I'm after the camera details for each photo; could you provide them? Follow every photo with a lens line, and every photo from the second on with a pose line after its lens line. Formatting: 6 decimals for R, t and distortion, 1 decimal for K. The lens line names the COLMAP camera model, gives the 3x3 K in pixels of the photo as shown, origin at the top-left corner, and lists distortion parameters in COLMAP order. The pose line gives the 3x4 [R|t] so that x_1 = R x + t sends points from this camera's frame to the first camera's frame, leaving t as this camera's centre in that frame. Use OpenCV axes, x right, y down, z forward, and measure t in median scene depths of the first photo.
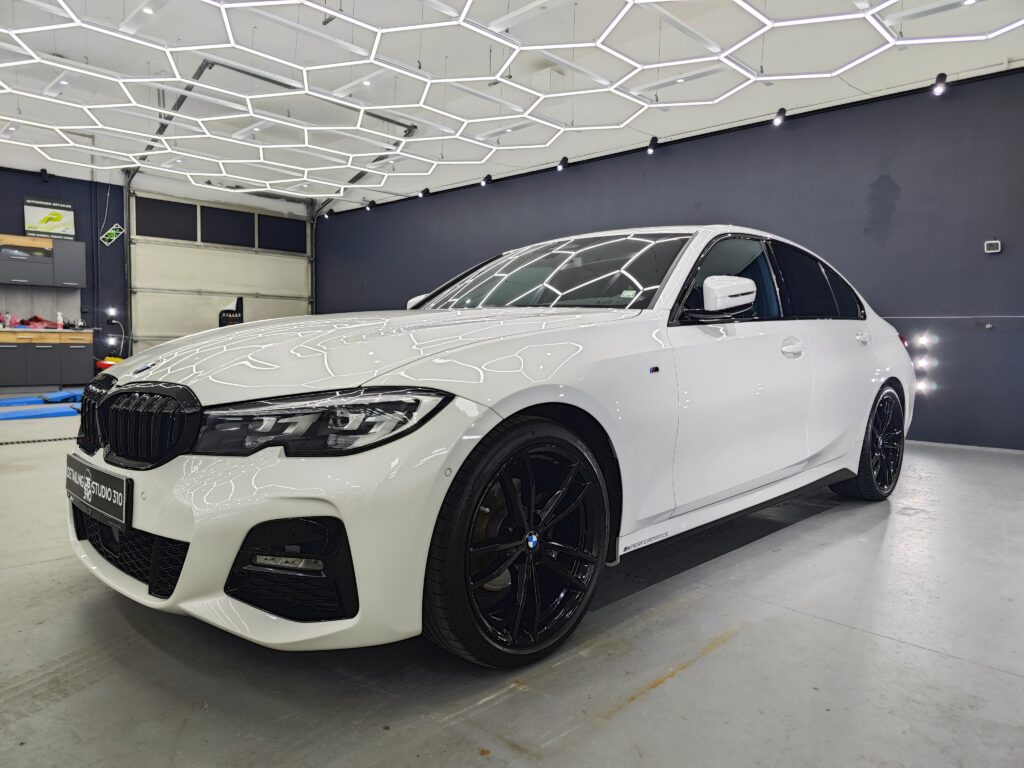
lens RADIAL K [[707.2, 0, 506.8], [0, 707.2, 381.9], [0, 0, 1]] dist [0.001688, 0.000130]
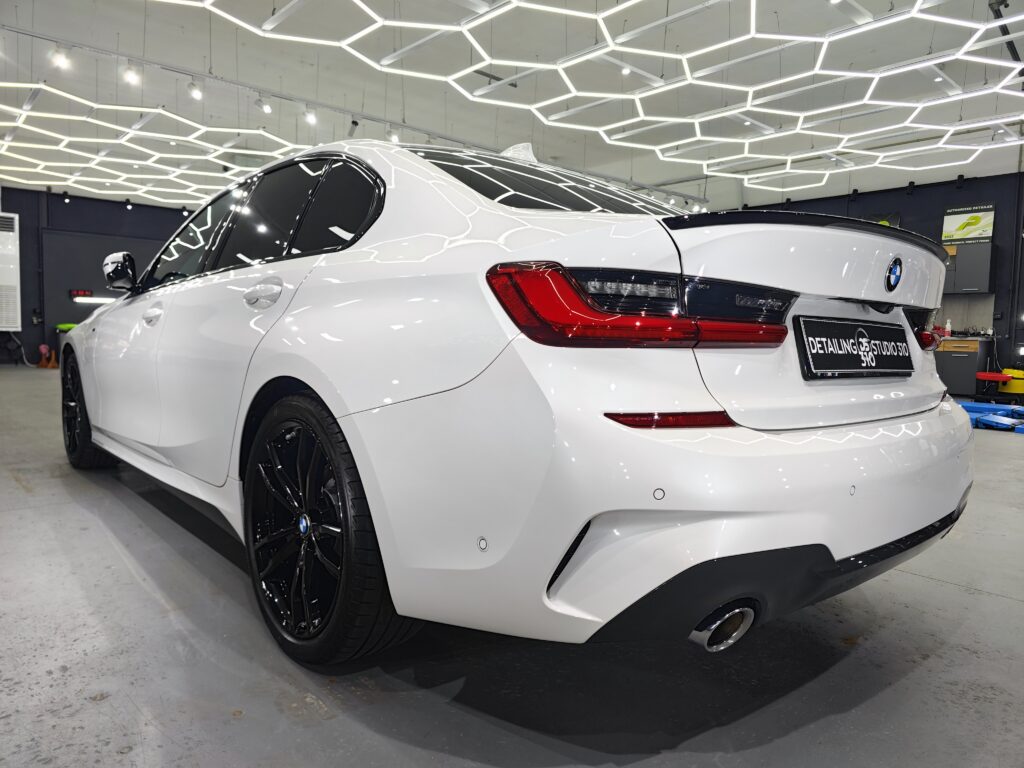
lens RADIAL K [[707.2, 0, 506.8], [0, 707.2, 381.9], [0, 0, 1]] dist [0.001688, 0.000130]
pose [[-0.074355, 0.047630, -0.996094, 0.389589], [-0.076650, 0.995631, 0.053329, -0.017495], [0.994282, 0.080315, -0.070380, 0.459147]]
